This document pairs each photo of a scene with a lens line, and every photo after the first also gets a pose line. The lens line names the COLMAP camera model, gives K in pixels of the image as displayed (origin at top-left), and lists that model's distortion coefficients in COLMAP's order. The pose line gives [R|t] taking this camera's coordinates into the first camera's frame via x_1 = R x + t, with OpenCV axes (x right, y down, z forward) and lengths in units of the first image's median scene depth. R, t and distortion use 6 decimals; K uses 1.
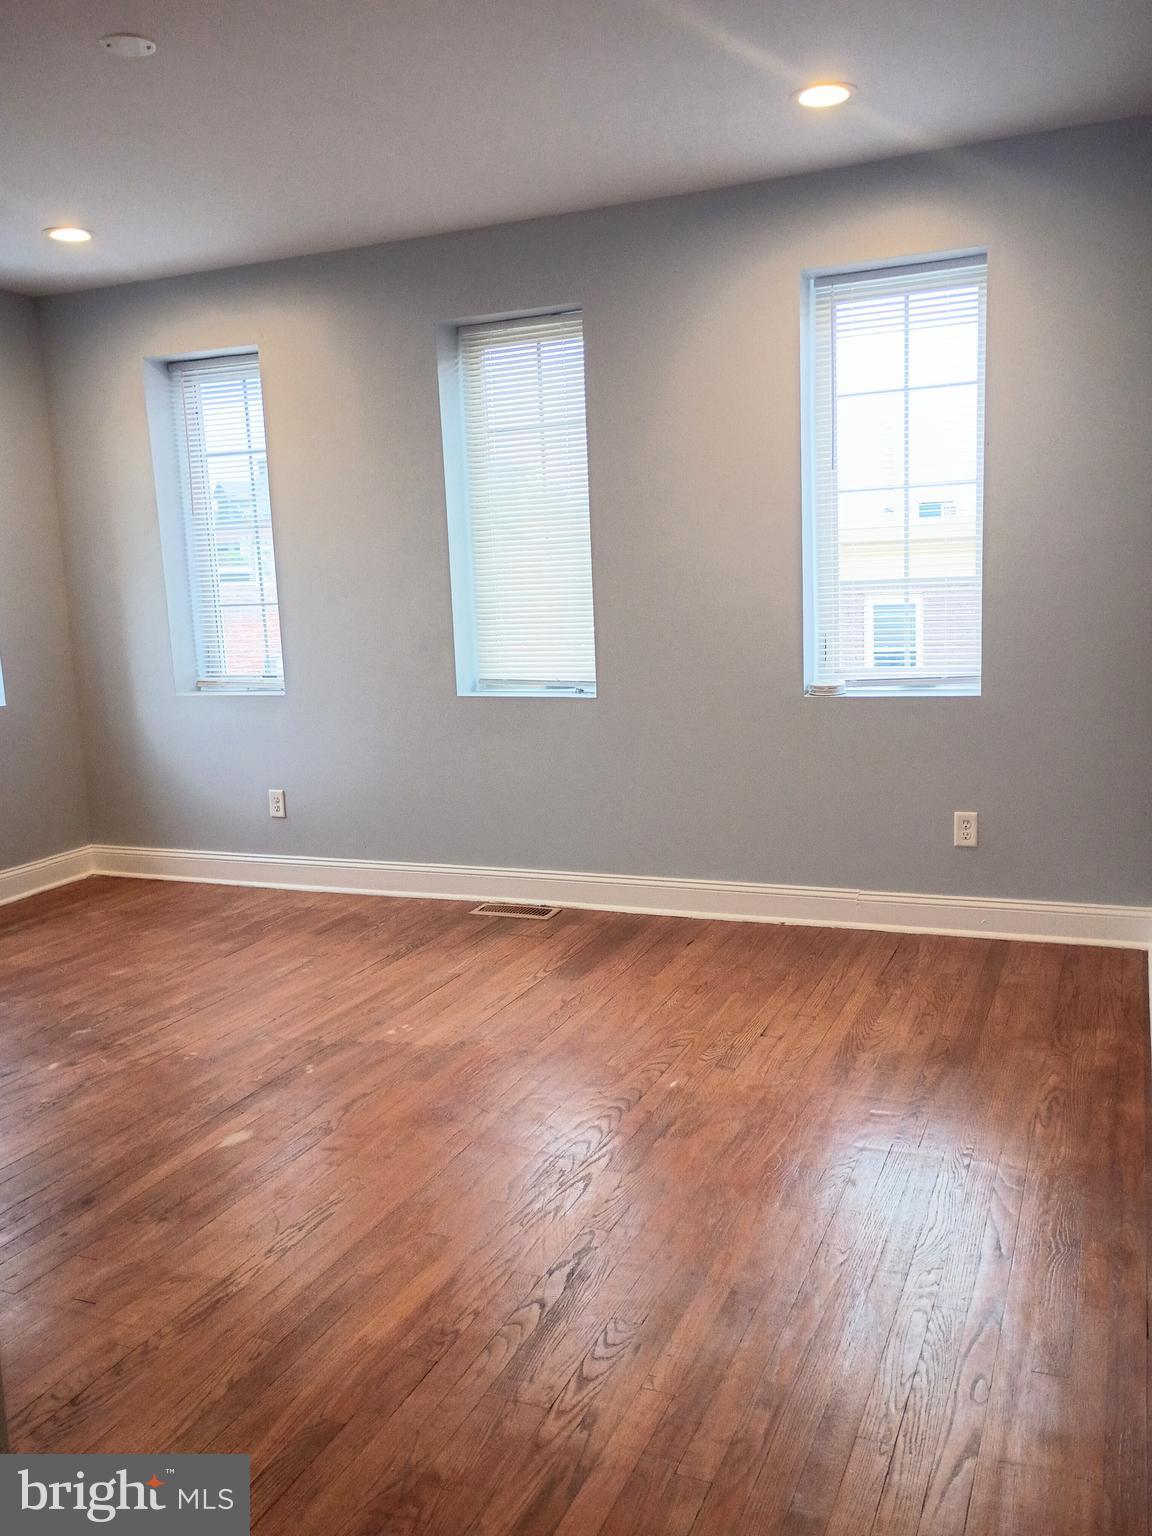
lens RADIAL K [[1284.3, 0, 571.2], [0, 1284.3, 769.7], [0, 0, 1]] dist [0.048583, -0.046955]
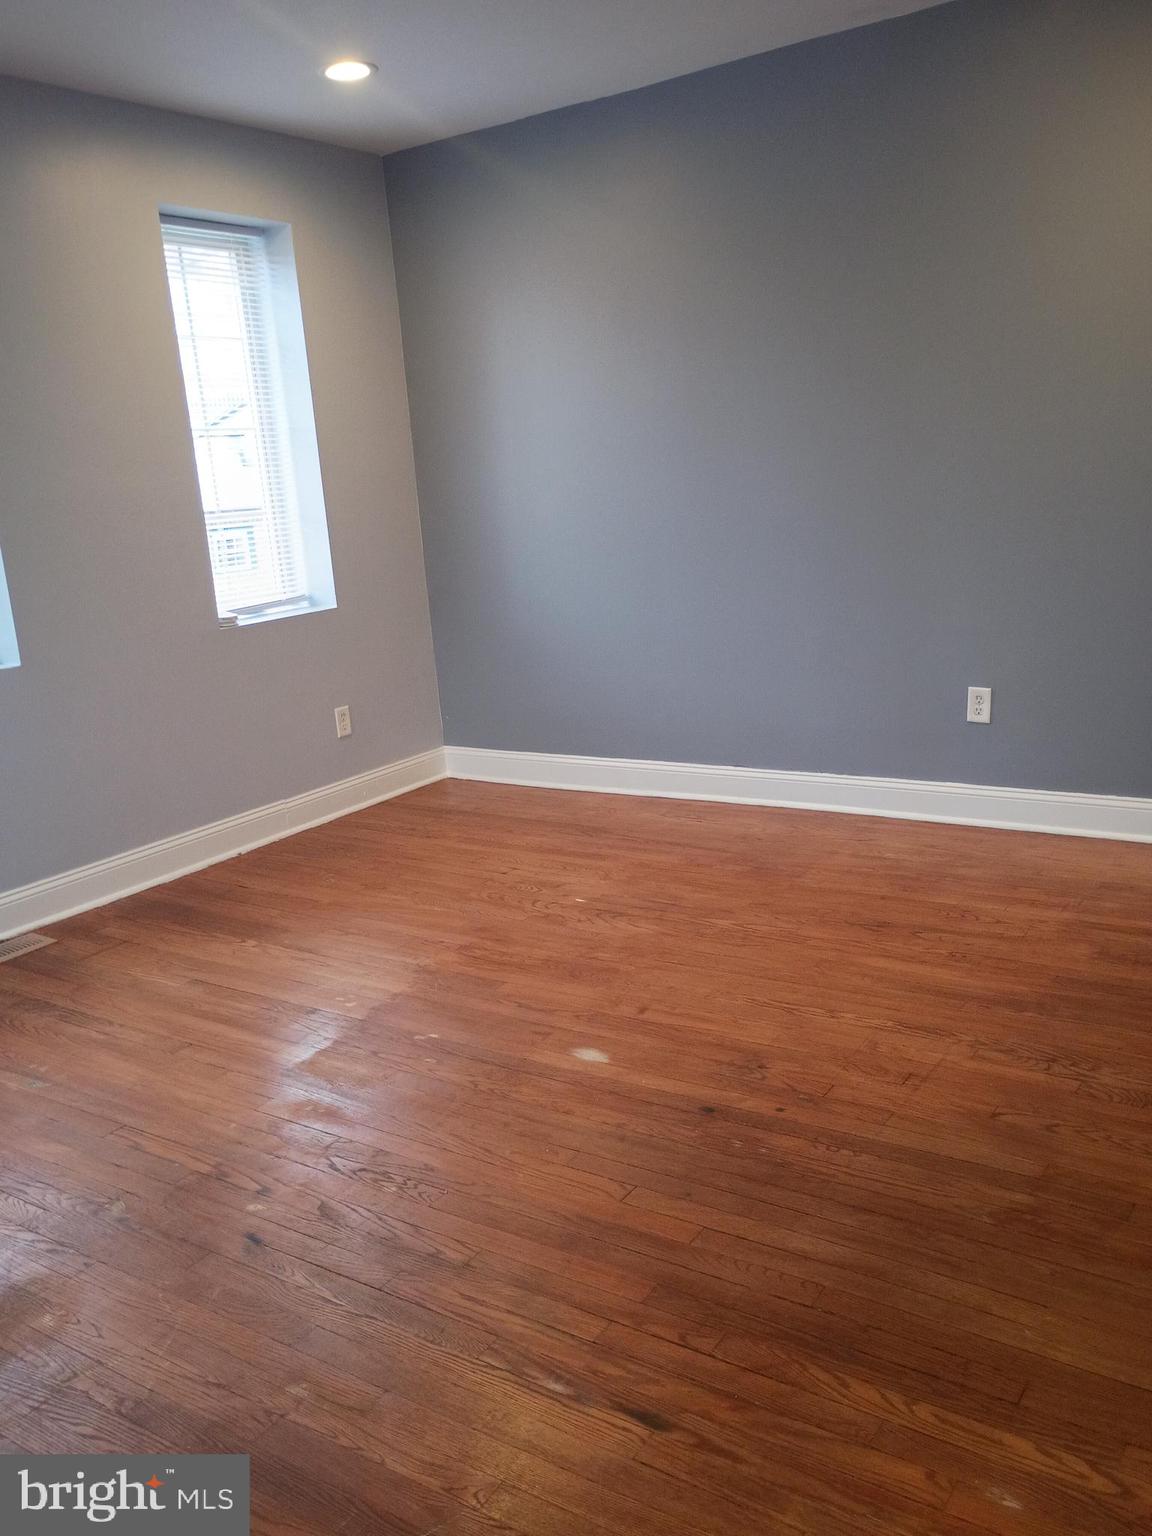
lens RADIAL K [[1284.3, 0, 571.2], [0, 1284.3, 769.7], [0, 0, 1]] dist [0.048583, -0.046955]
pose [[0.190866, -0.196718, 0.961703, -0.856865], [0.216160, 0.964087, 0.154306, -0.052118], [-0.957520, 0.178430, 0.226534, 0.572725]]
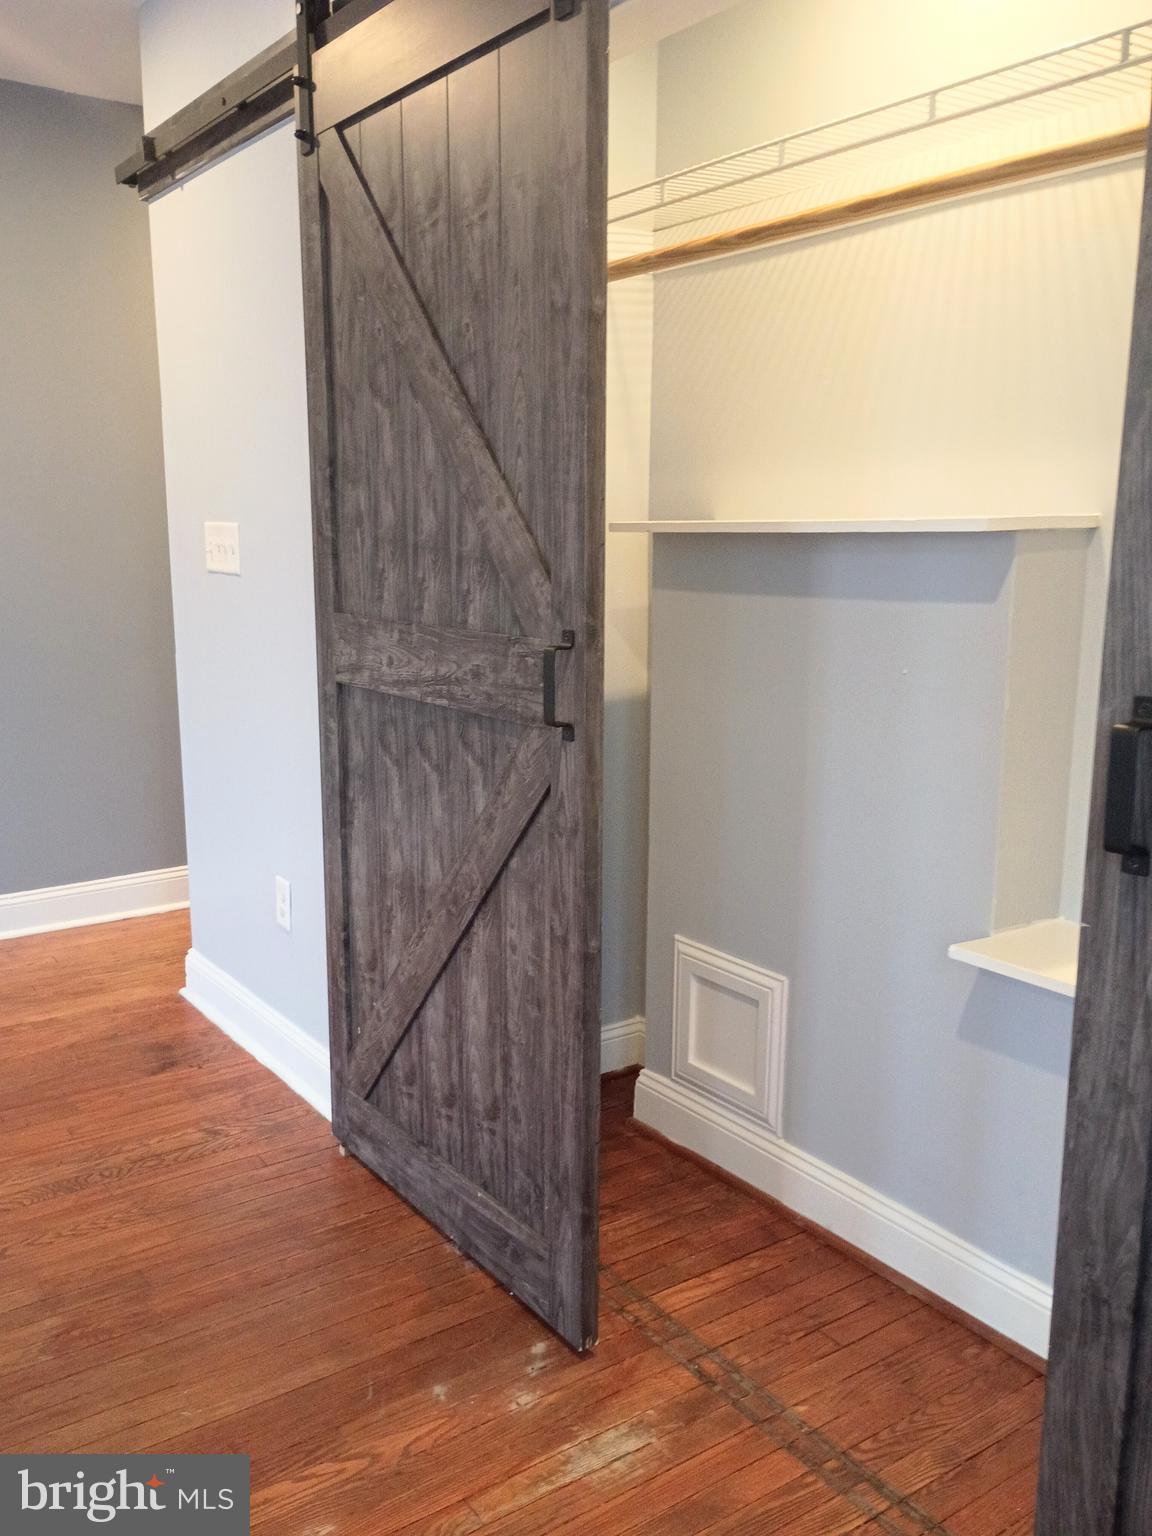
lens RADIAL K [[1284.3, 0, 571.2], [0, 1284.3, 769.7], [0, 0, 1]] dist [0.048583, -0.046955]
pose [[-0.856666, -0.058998, 0.512487, -0.762202], [0.107125, 0.951438, 0.288599, -0.091793], [-0.504627, 0.302133, -0.808744, 0.797934]]
